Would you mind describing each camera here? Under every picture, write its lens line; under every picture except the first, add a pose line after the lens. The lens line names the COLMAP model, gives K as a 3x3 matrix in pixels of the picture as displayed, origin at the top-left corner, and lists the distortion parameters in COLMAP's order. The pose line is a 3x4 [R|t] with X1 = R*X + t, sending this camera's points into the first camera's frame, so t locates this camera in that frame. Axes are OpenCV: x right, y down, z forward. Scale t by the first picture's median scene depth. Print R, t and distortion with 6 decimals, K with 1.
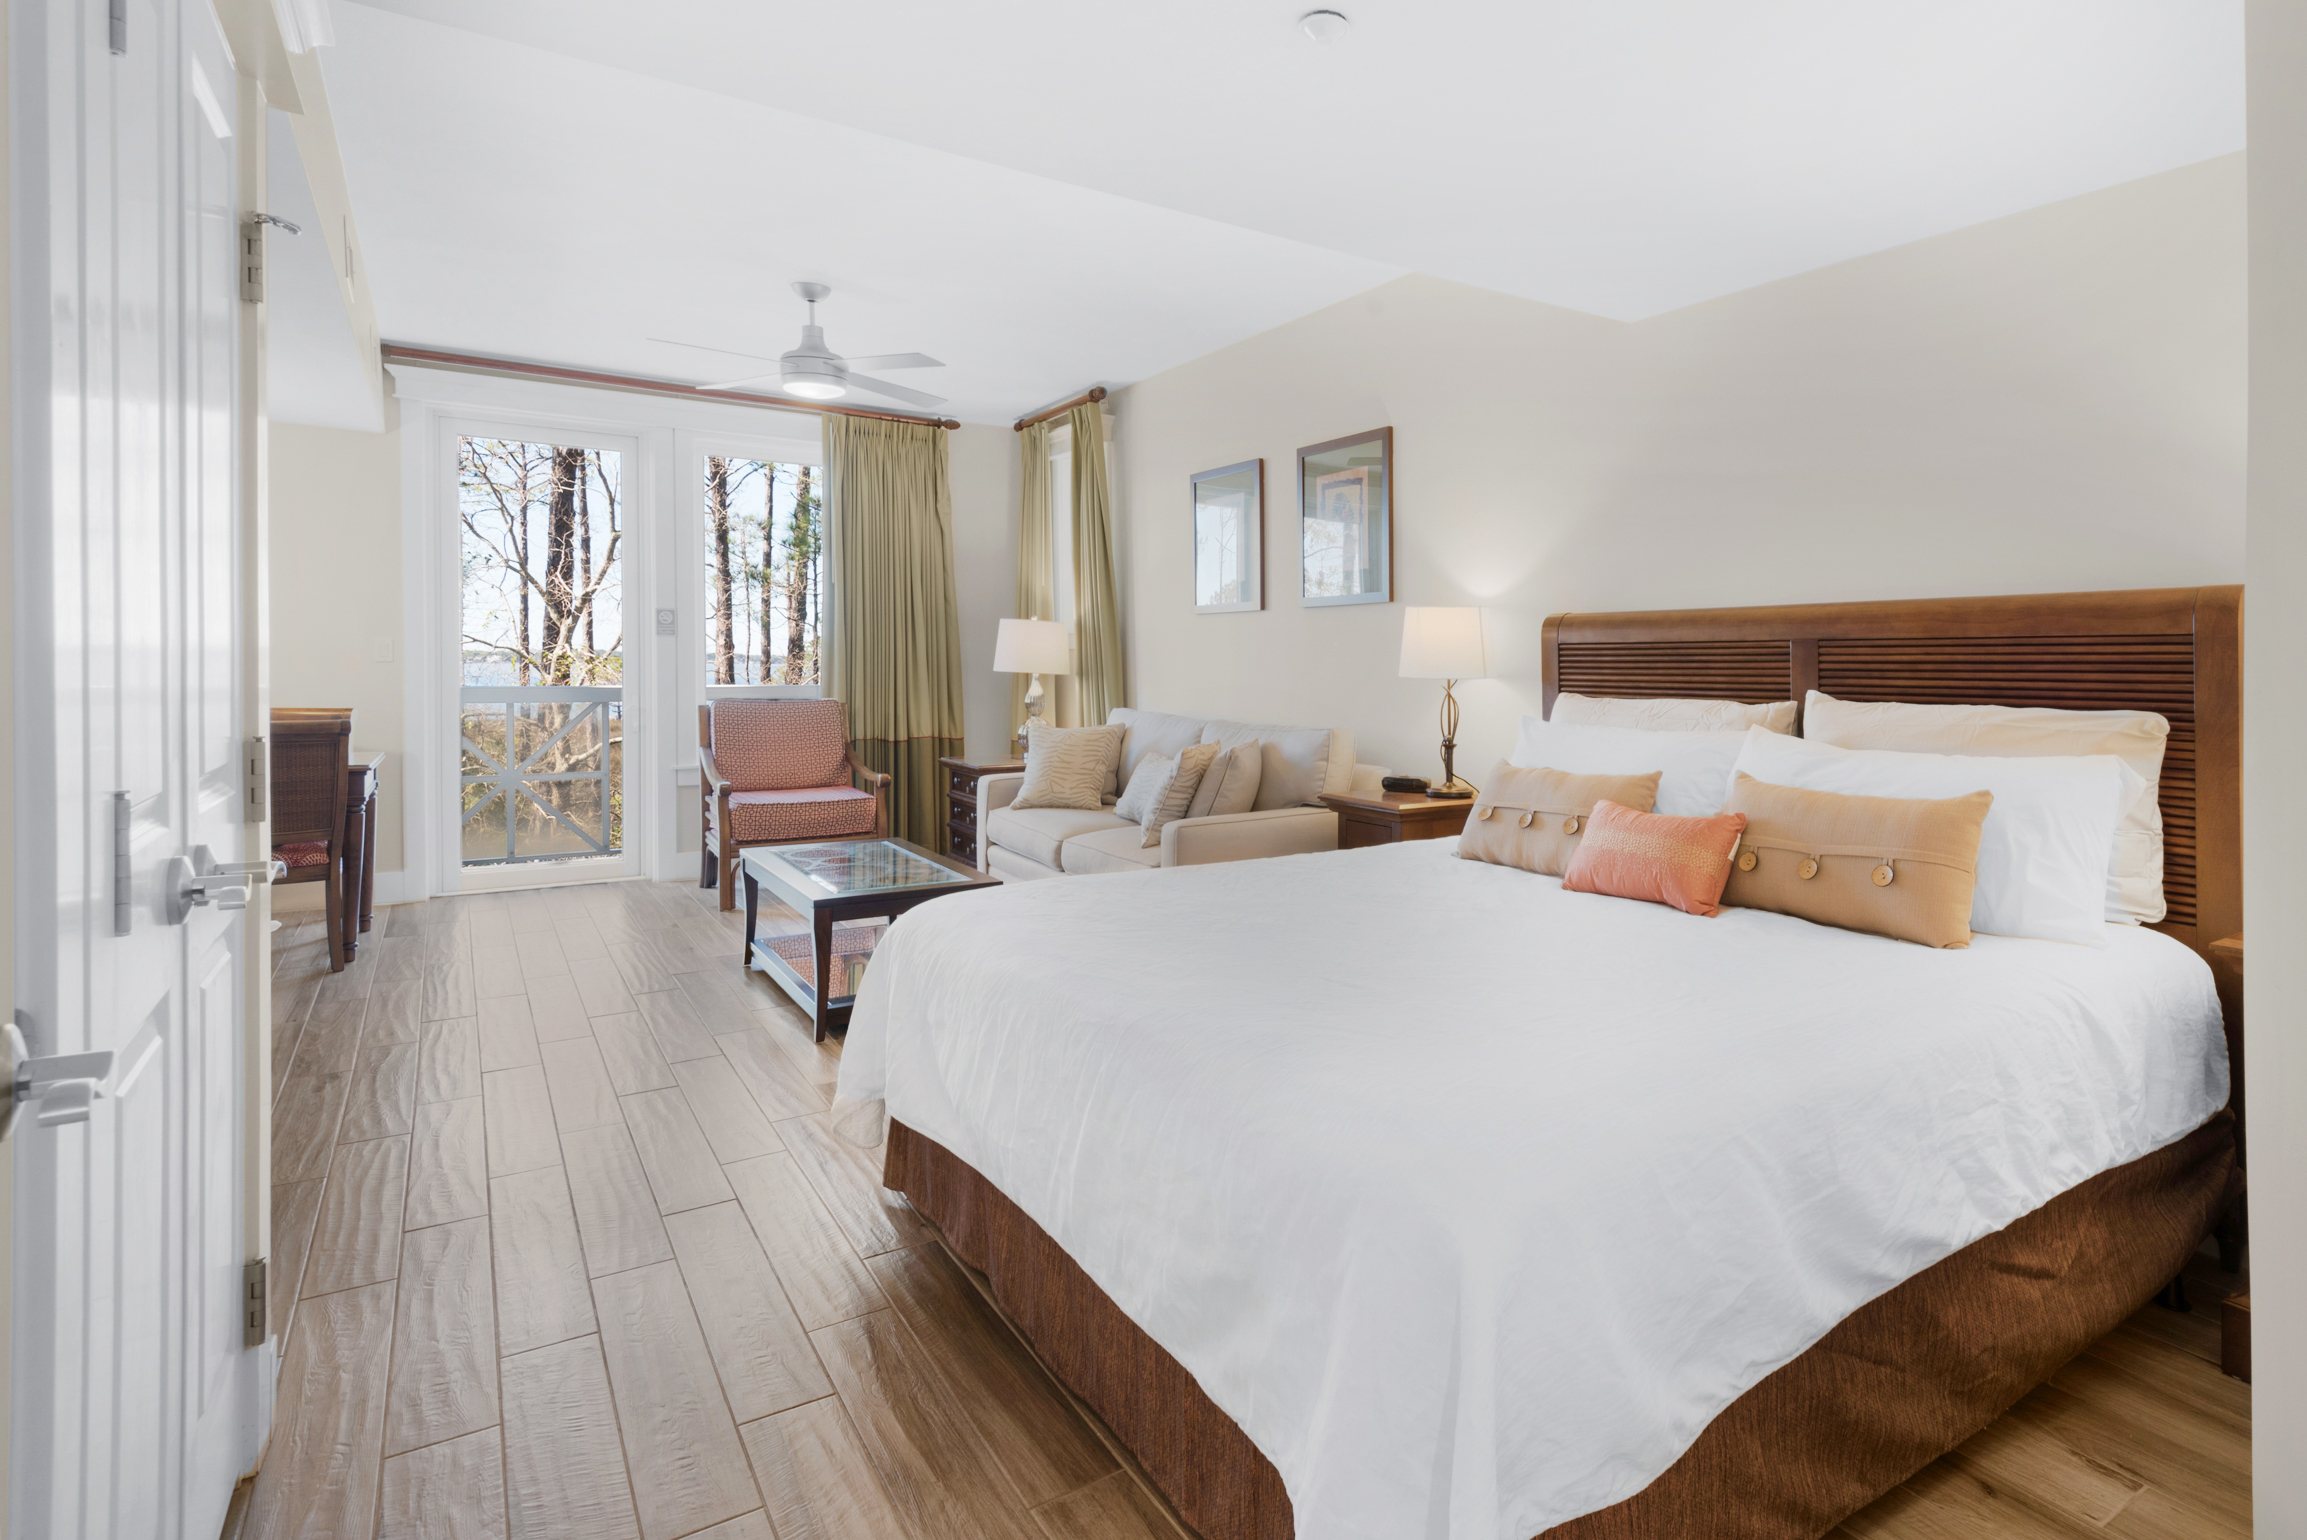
lens RADIAL K [[1256.0, 0, 1437.4], [0, 1256.0, 715.9], [0, 0, 1]] dist [-0.035061, -0.001373]
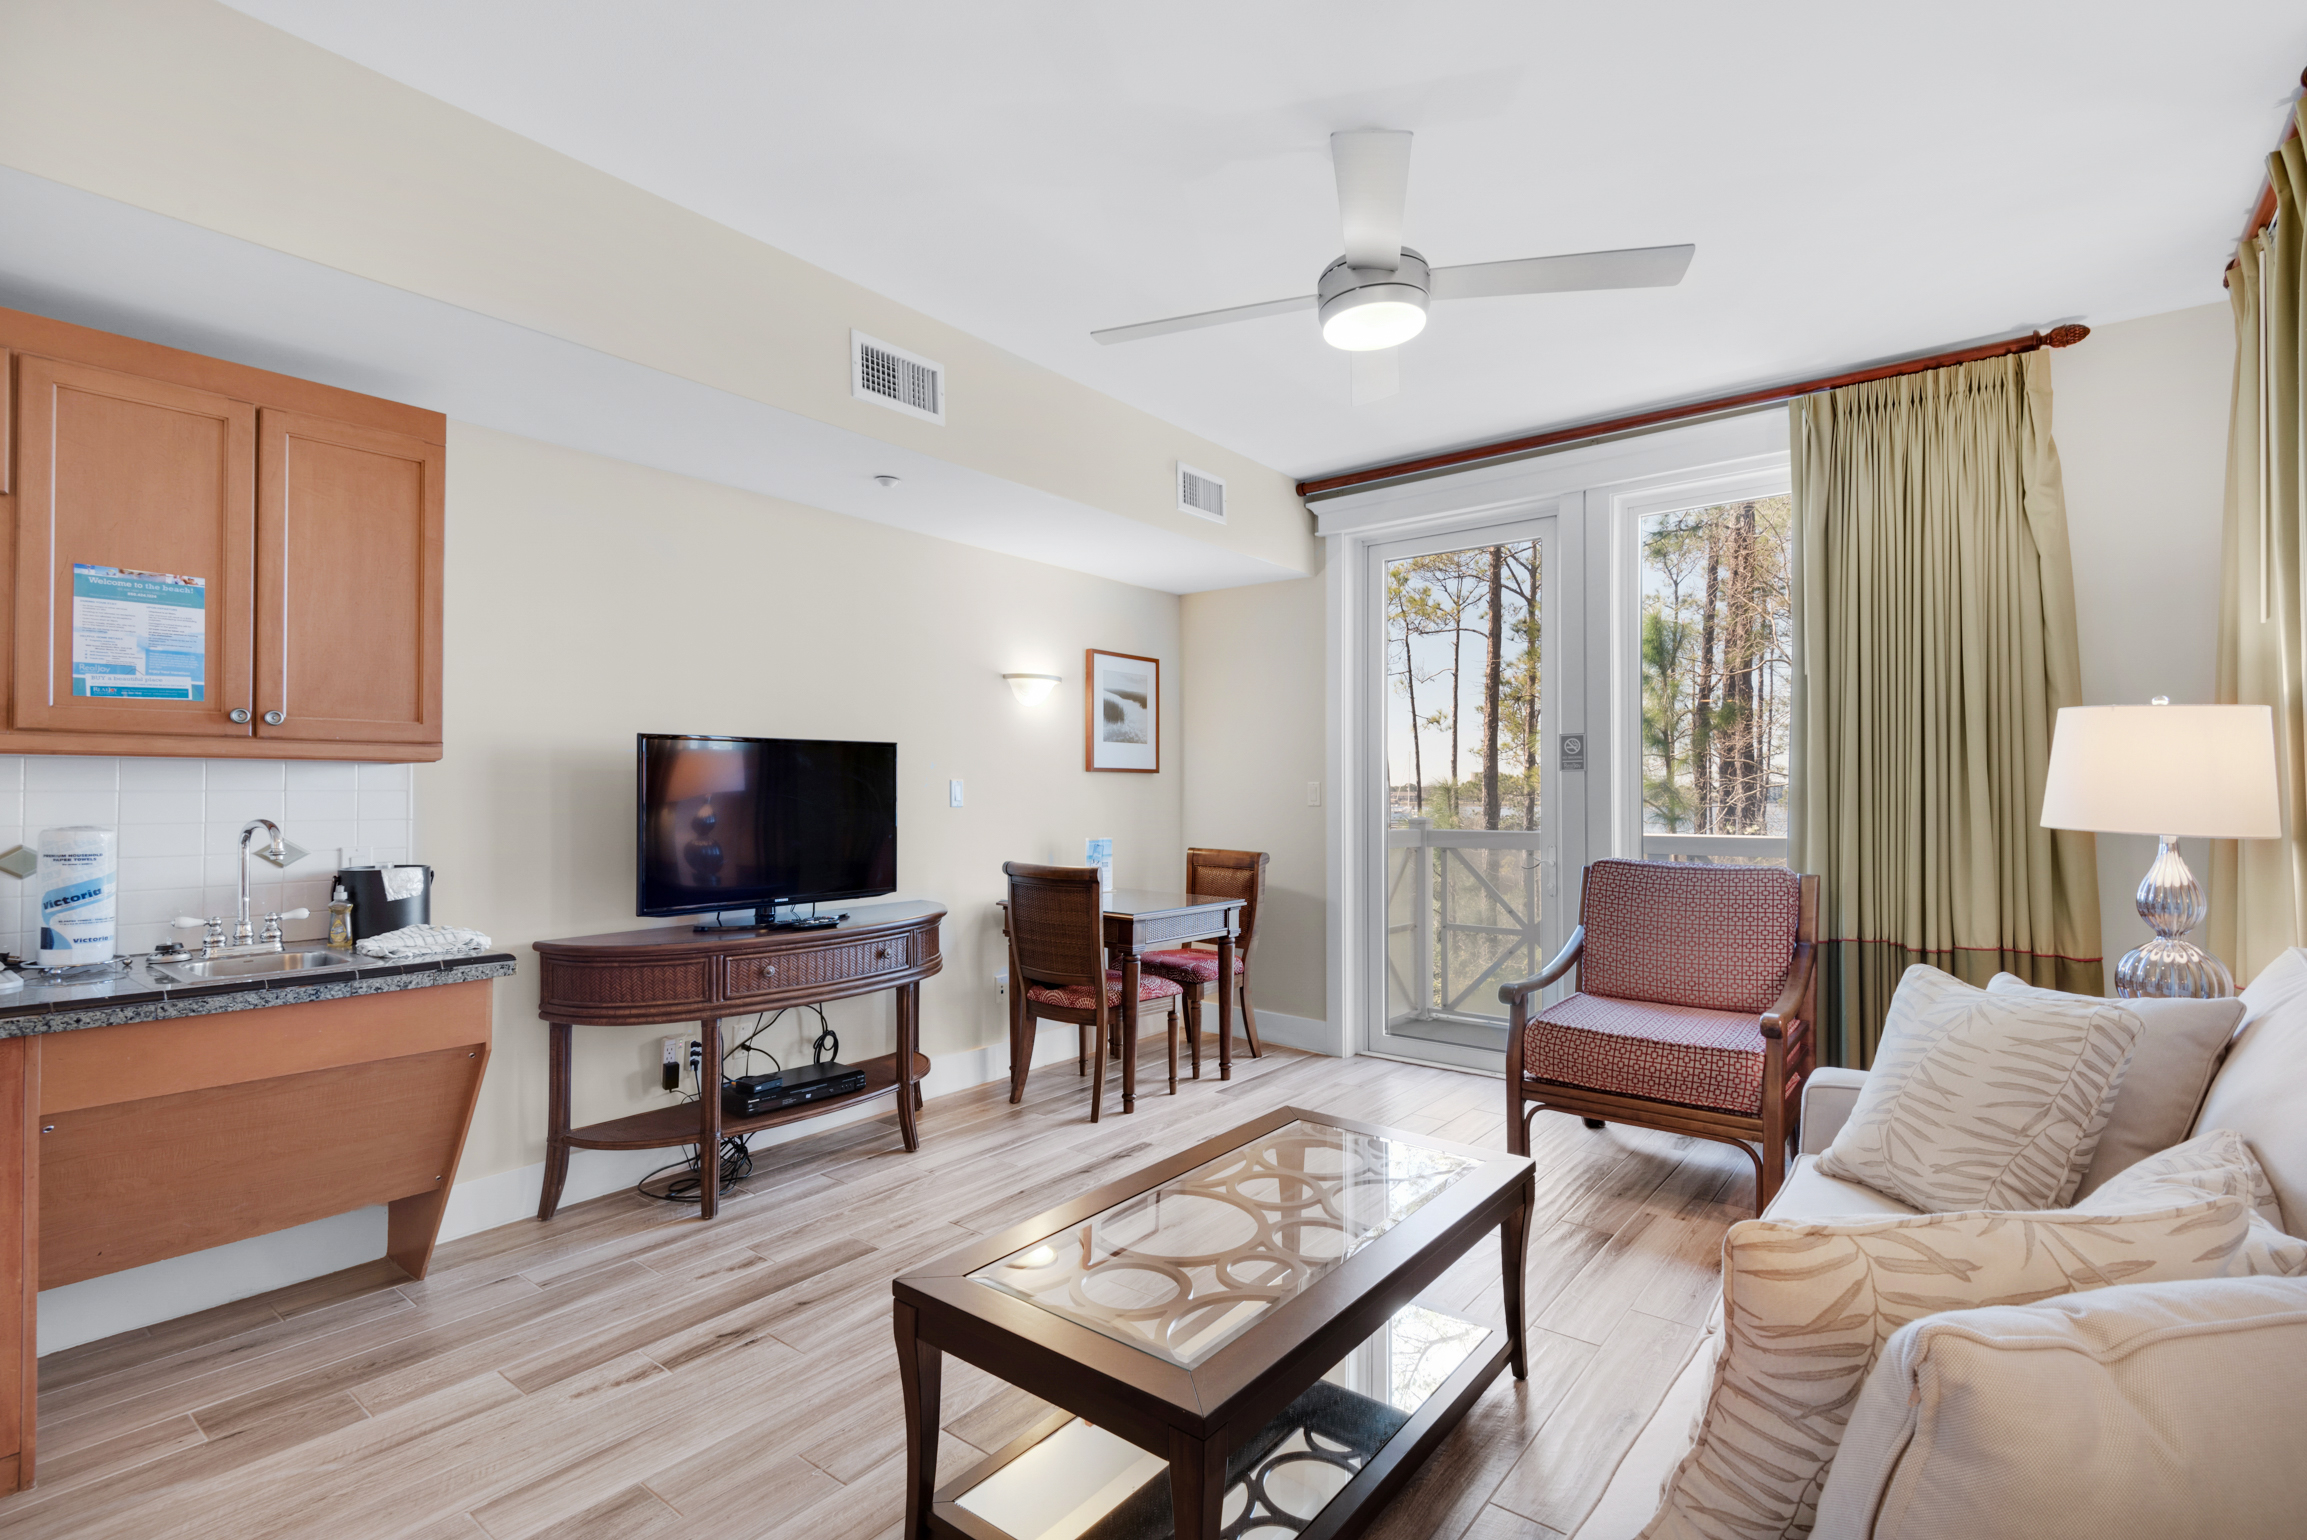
lens RADIAL K [[1082.4, 0, 1071.2], [0, 1082.4, 793.7], [0, 0, 1]] dist [0.004268, 0.000038]
pose [[0.163406, -0.012203, -0.986483, -0.025183], [-0.037224, 0.999135, -0.018525, -0.026780], [0.985856, 0.039748, 0.162811, 0.583434]]
